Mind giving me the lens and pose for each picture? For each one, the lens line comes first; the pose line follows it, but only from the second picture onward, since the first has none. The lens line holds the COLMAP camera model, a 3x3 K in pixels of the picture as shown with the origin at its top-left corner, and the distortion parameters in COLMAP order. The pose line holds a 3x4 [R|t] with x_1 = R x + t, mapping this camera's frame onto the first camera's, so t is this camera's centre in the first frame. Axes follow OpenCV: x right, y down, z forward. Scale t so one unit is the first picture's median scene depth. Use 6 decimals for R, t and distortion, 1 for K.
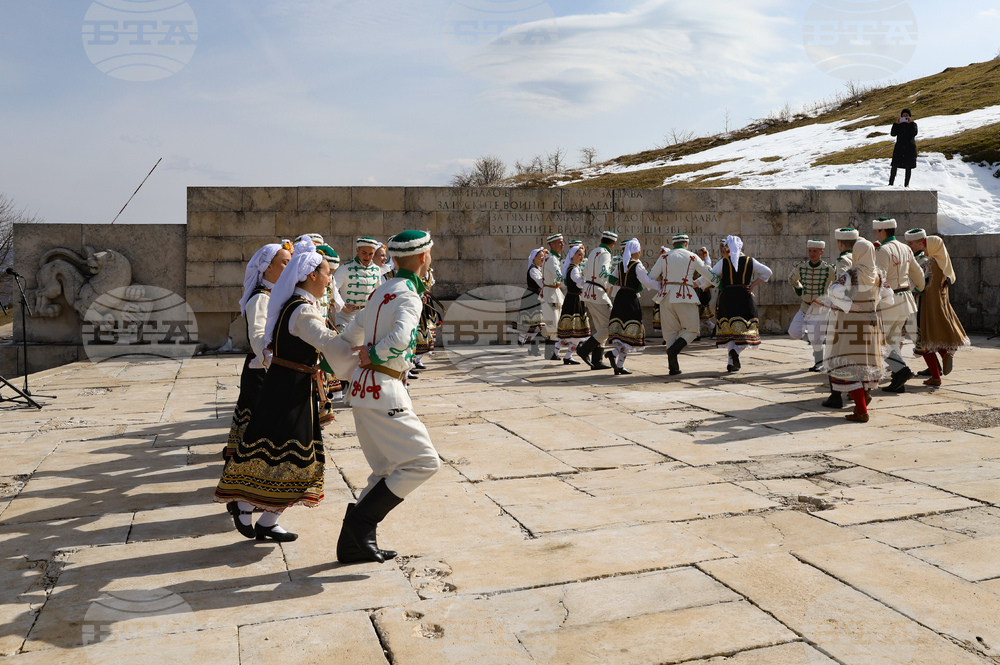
lens RADIAL K [[2357.2, 0, 500.0], [0, 2357.2, 332.5], [0, 0, 1]] dist [0.106289, 0.683457]
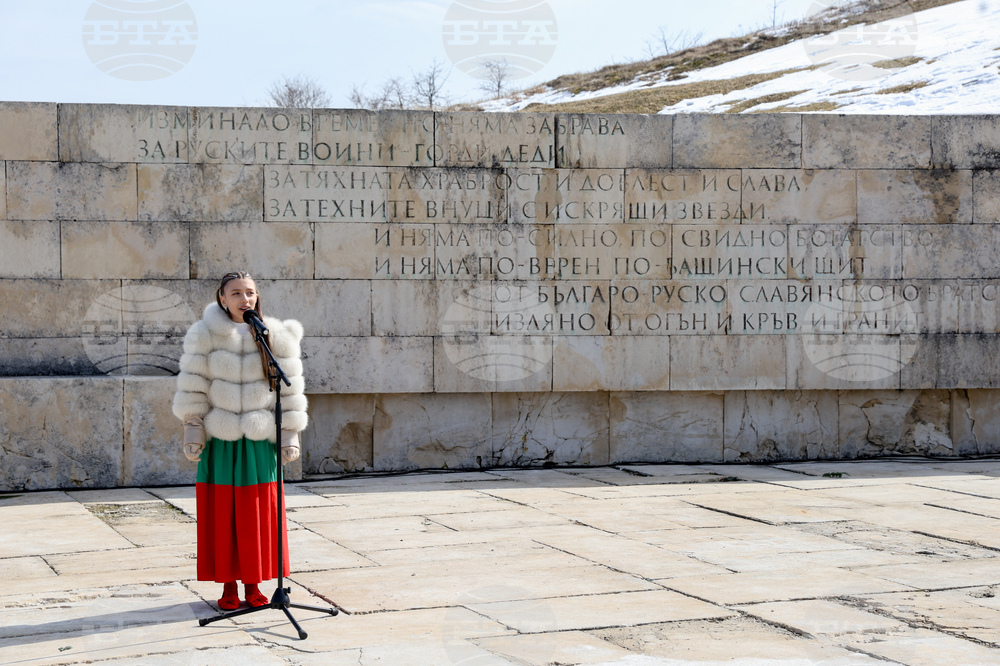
lens RADIAL K [[2357.2, 0, 500.0], [0, 2357.2, 333.0], [0, 0, 1]] dist [0.106289, 0.683457]
pose [[0.999065, 0.003370, 0.043110, 0.019657], [-0.002717, 0.999881, -0.015178, -0.014970], [-0.043156, 0.015047, 0.998955, 0.575035]]
